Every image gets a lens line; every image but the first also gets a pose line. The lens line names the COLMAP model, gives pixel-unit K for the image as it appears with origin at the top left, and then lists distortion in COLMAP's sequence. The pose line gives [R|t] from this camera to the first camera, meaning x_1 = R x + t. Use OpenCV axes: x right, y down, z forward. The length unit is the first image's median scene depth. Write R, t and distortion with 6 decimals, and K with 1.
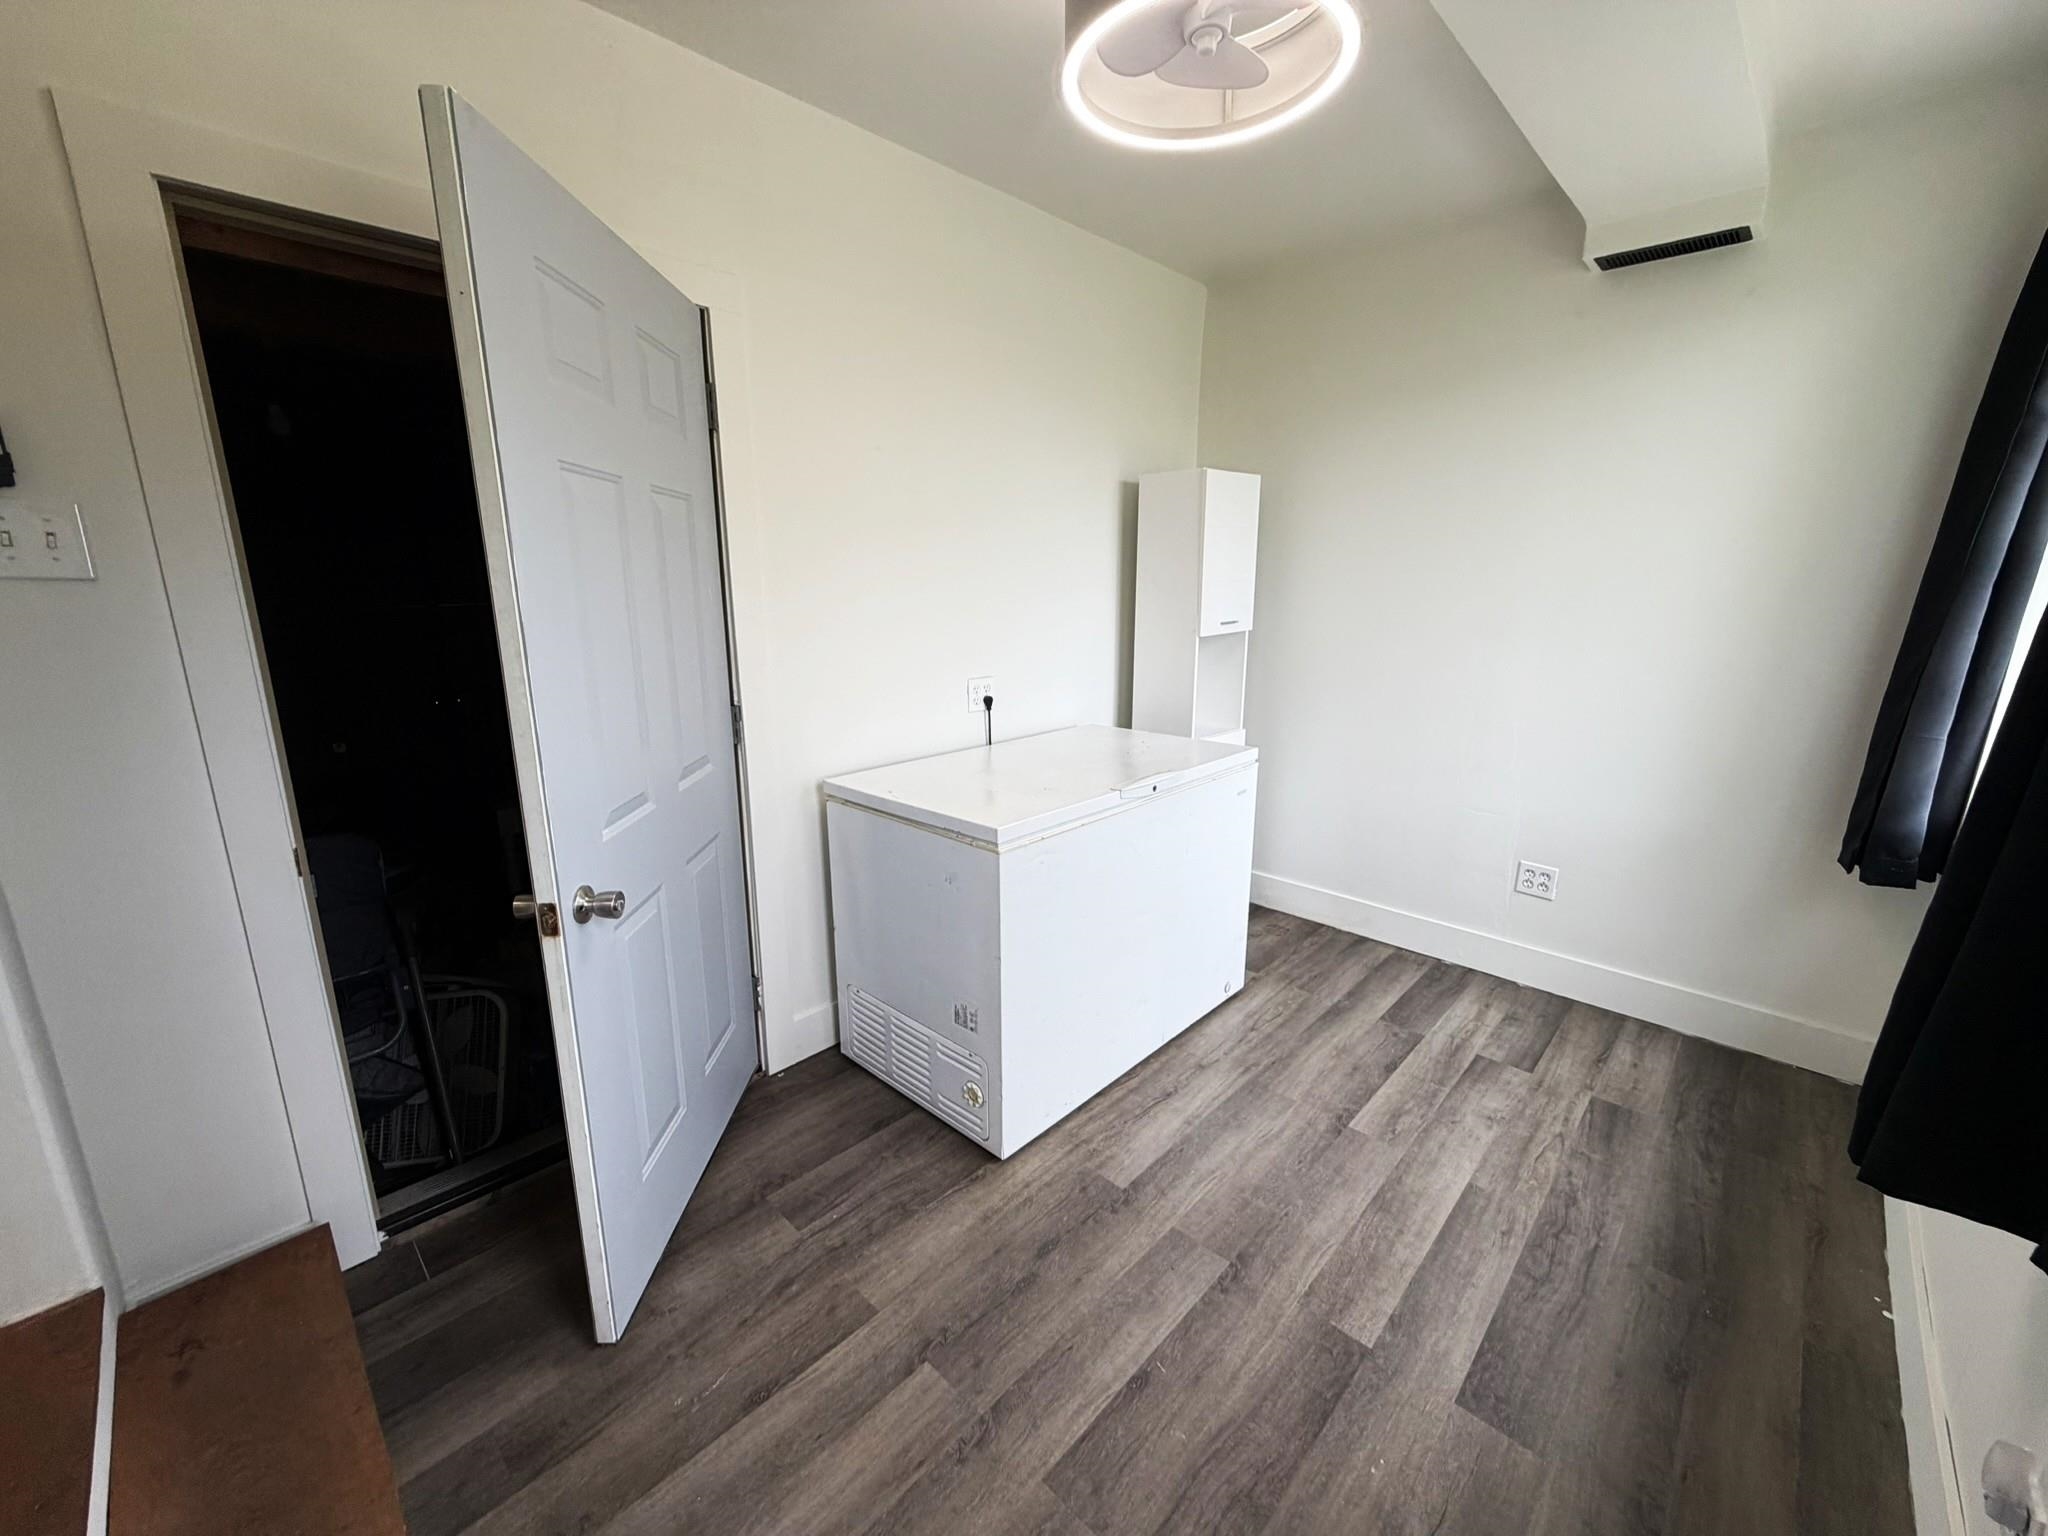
lens RADIAL K [[820.7, 0, 1017.1], [0, 820.7, 766.3], [0, 0, 1]] dist [-0.001458, 0.000097]
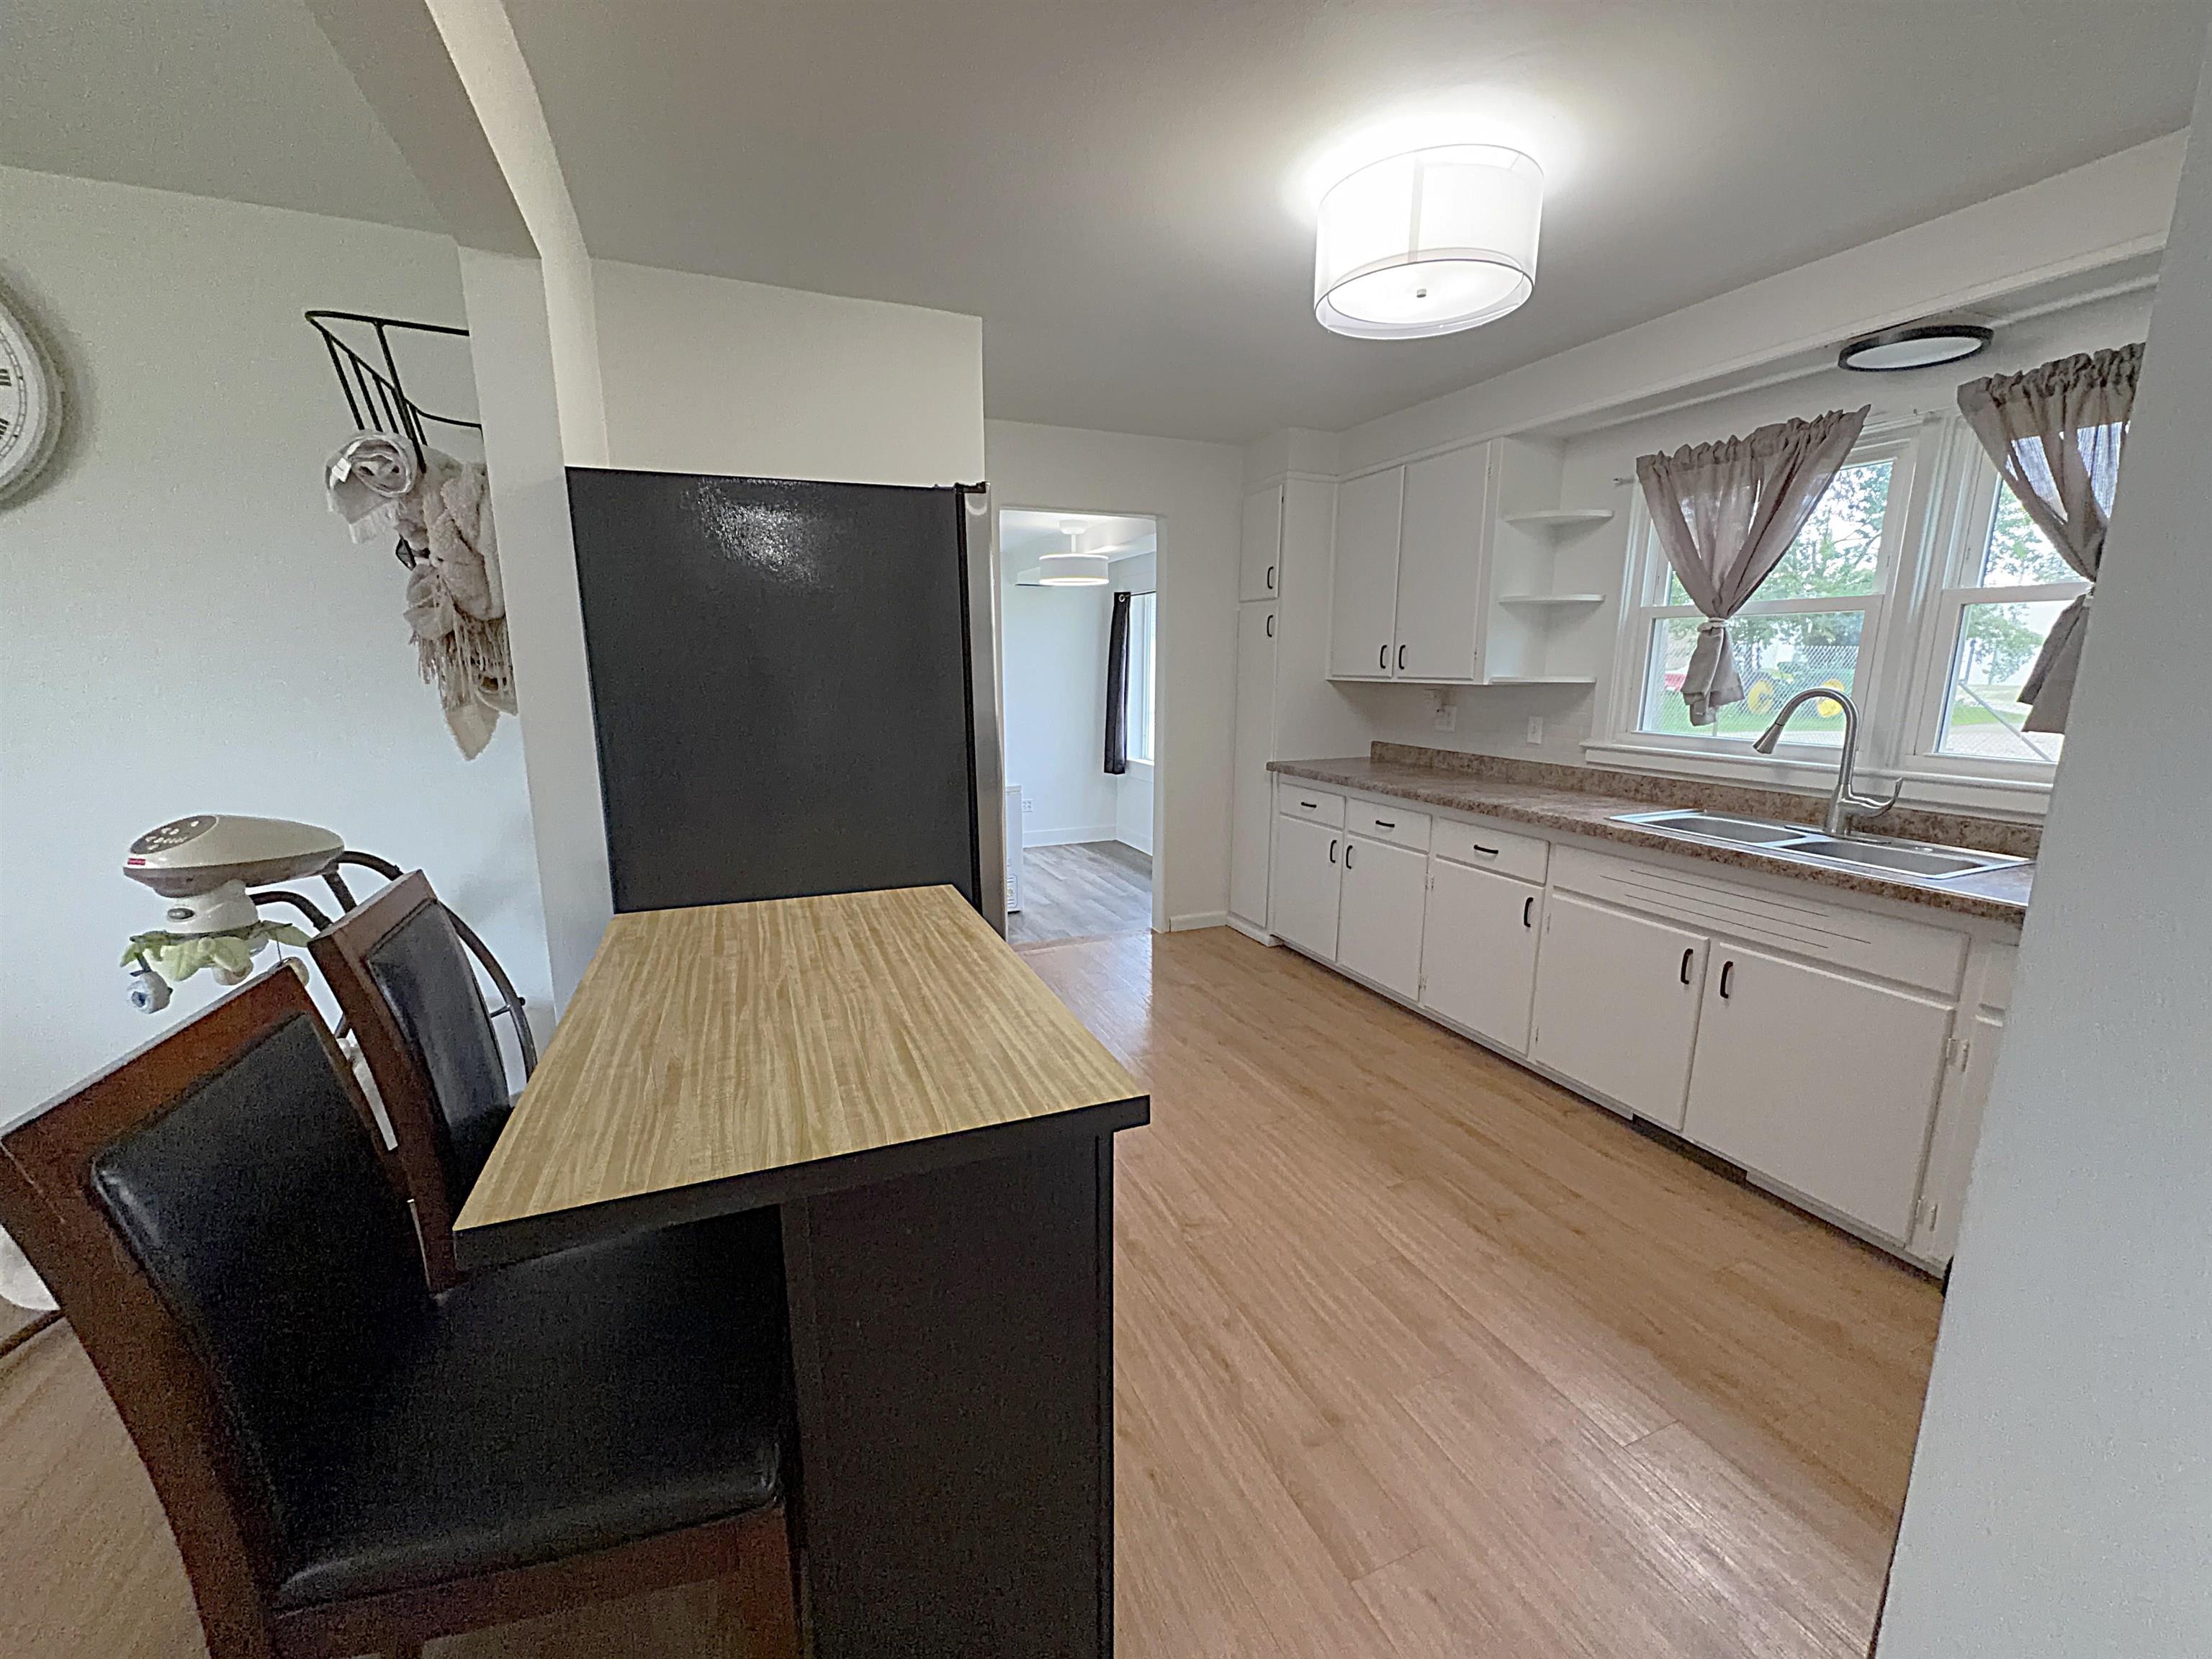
lens RADIAL K [[883.1, 0, 1103.1], [0, 883.1, 832.3], [0, 0, 1]] dist [-0.000824, -0.000182]
pose [[0.385606, -0.179008, 0.905132, -2.413198], [0.203006, 0.973420, 0.106029, -0.031700], [-0.900054, 0.142862, 0.411697, -0.473745]]
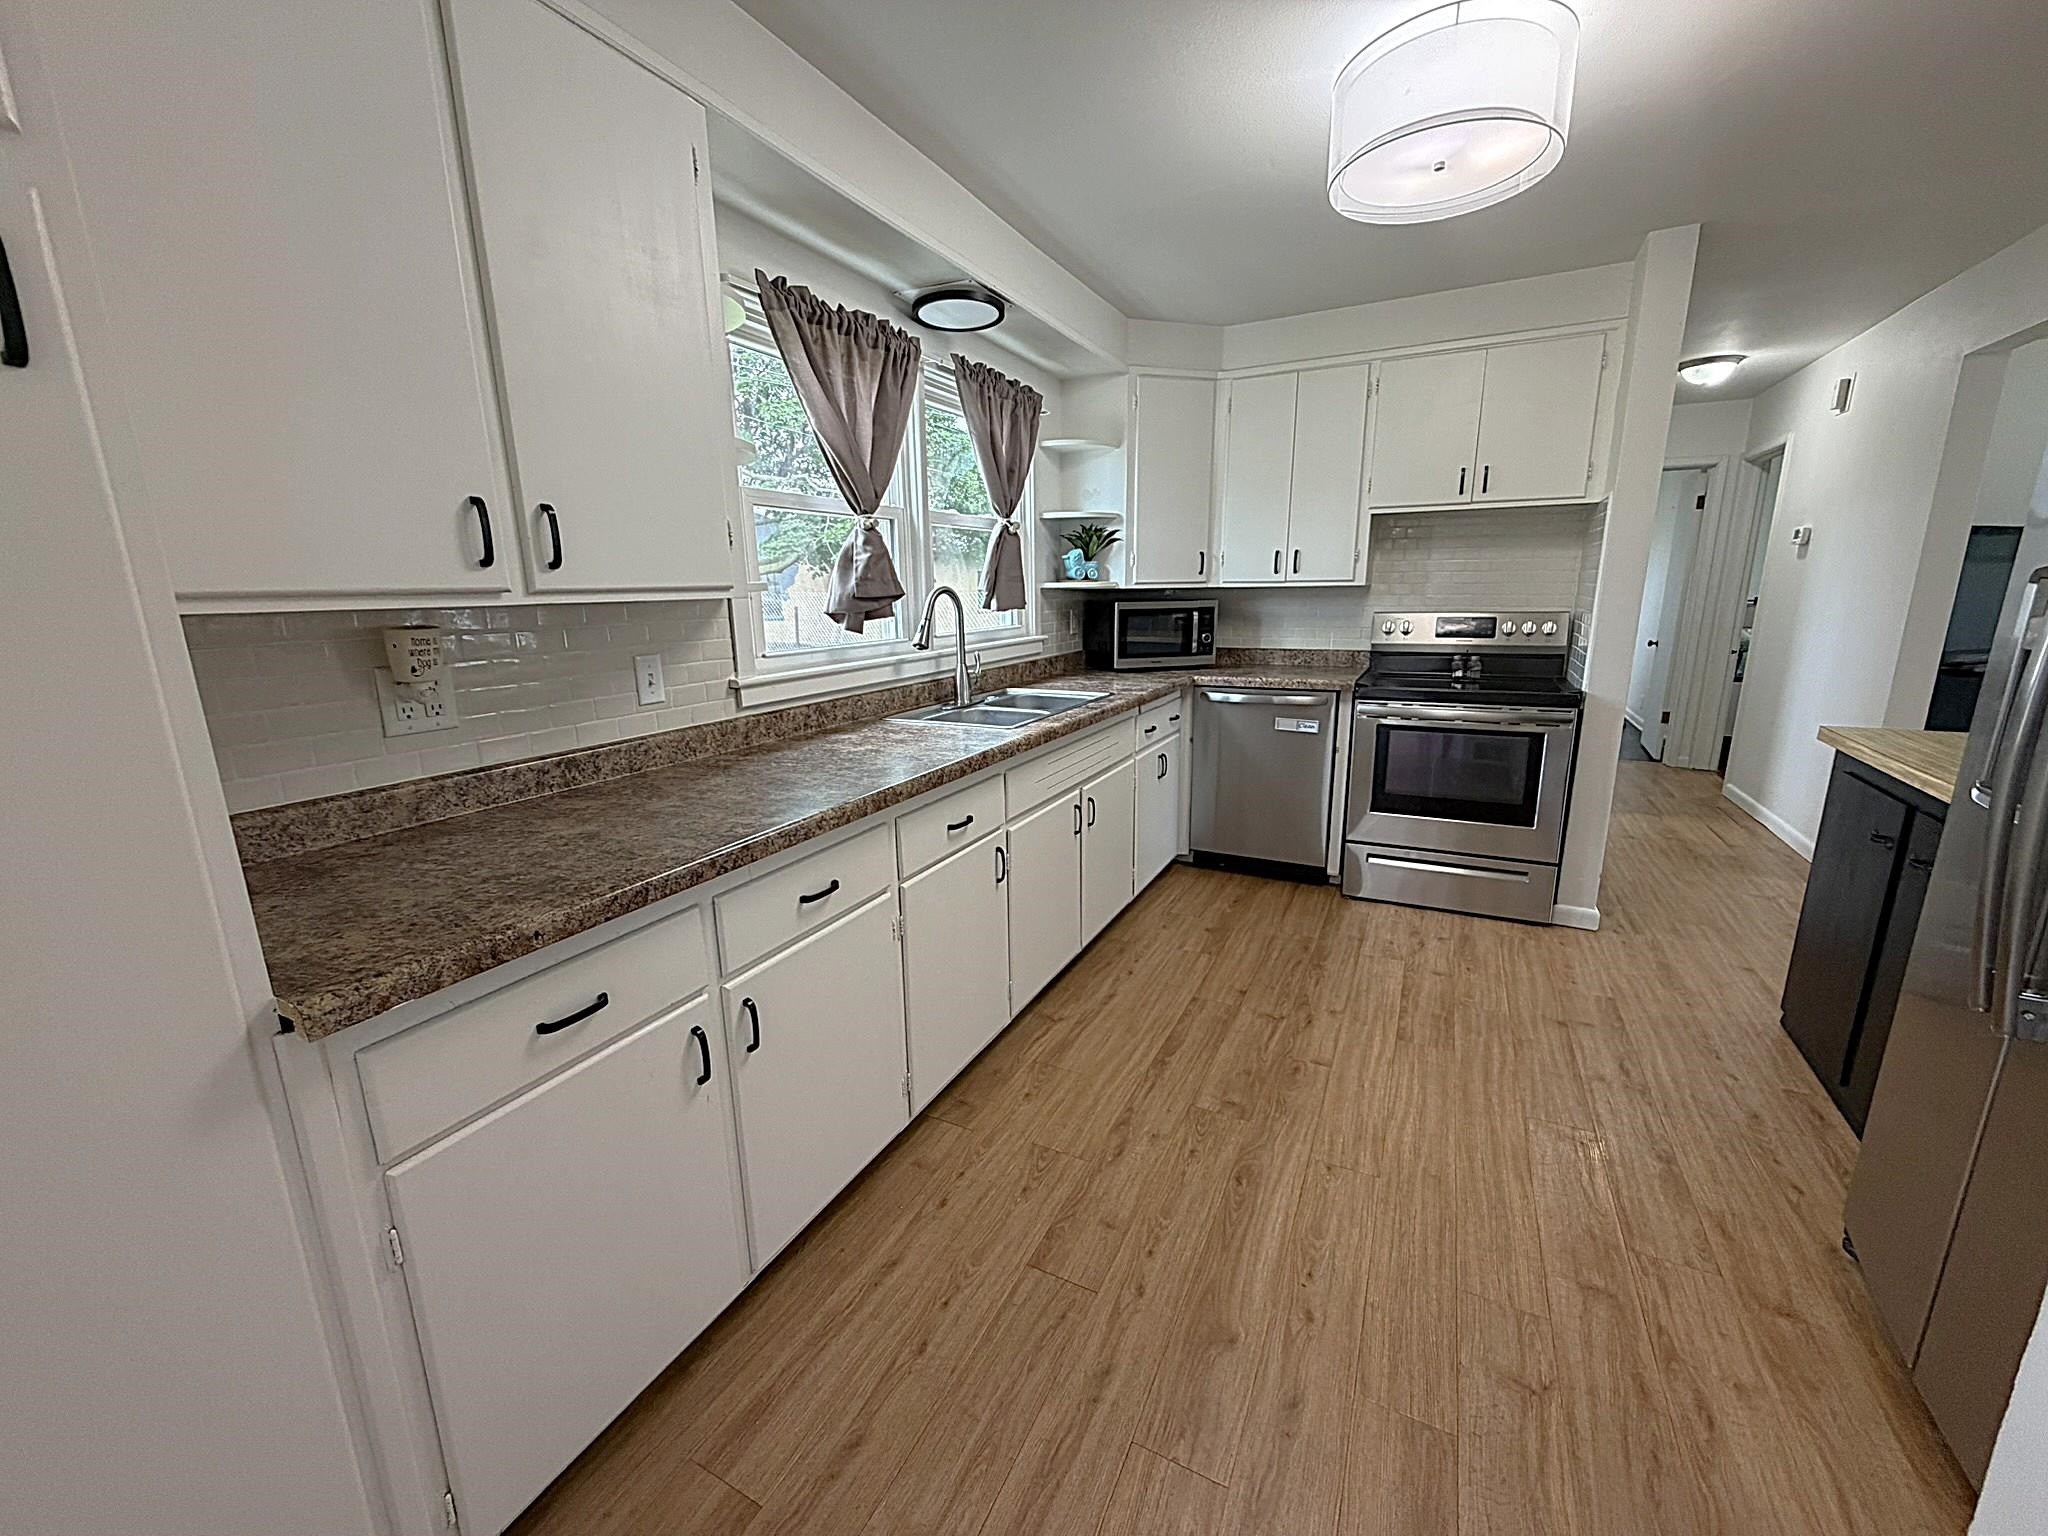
lens RADIAL K [[820.7, 0, 1017.1], [0, 820.7, 766.3], [0, 0, 1]] dist [-0.001458, 0.000097]
pose [[-0.956402, 0.075308, -0.282176, -0.697685], [-0.051037, 0.908218, 0.415374, -0.180300], [0.287558, 0.411666, -0.864778, 0.363218]]
